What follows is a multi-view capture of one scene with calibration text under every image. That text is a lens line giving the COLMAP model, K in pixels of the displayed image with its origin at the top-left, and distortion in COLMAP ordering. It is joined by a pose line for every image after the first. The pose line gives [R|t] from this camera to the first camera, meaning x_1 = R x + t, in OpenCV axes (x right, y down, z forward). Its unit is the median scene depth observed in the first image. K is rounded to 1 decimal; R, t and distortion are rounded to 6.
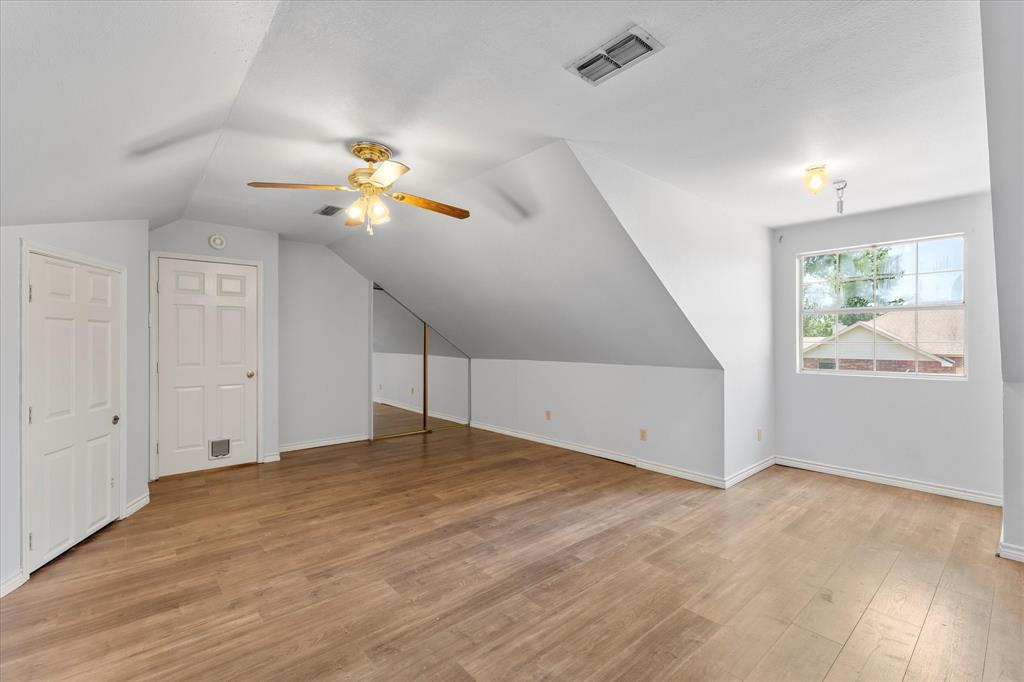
lens RADIAL K [[465.9, 0, 516.0], [0, 465.9, 339.6], [0, 0, 1]] dist [-0.004268, -0.001190]
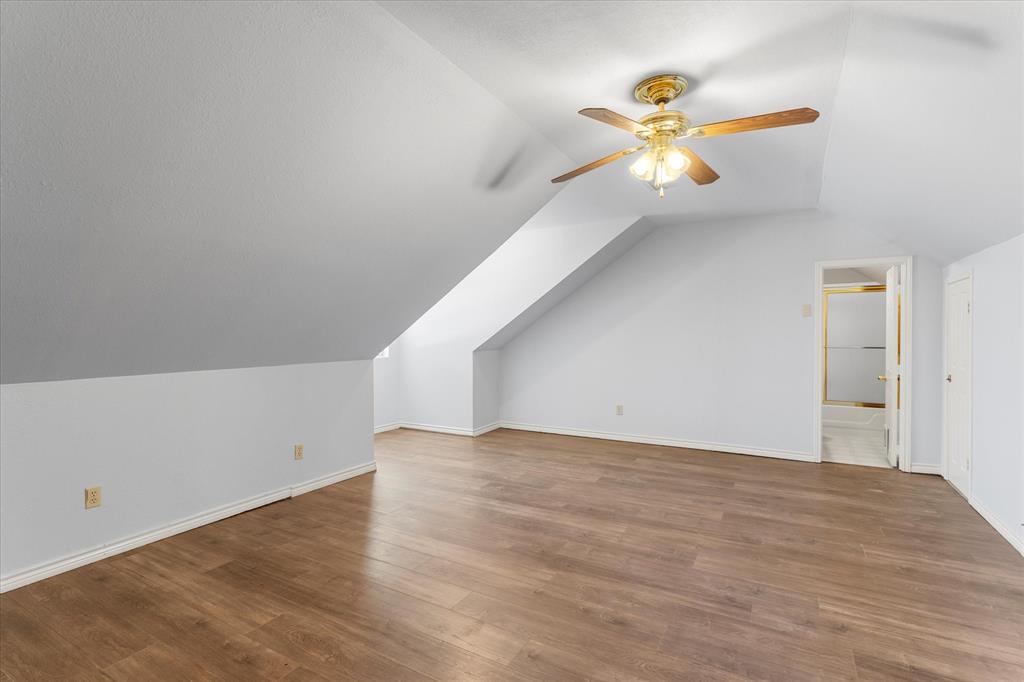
lens RADIAL K [[465.9, 0, 518.0], [0, 465.9, 344.1], [0, 0, 1]] dist [-0.004268, -0.001190]
pose [[-0.322784, -0.024869, 0.946146, -1.055439], [0.002979, 0.999623, 0.027291, -0.002694], [-0.946468, 0.011627, -0.322588, 1.595207]]
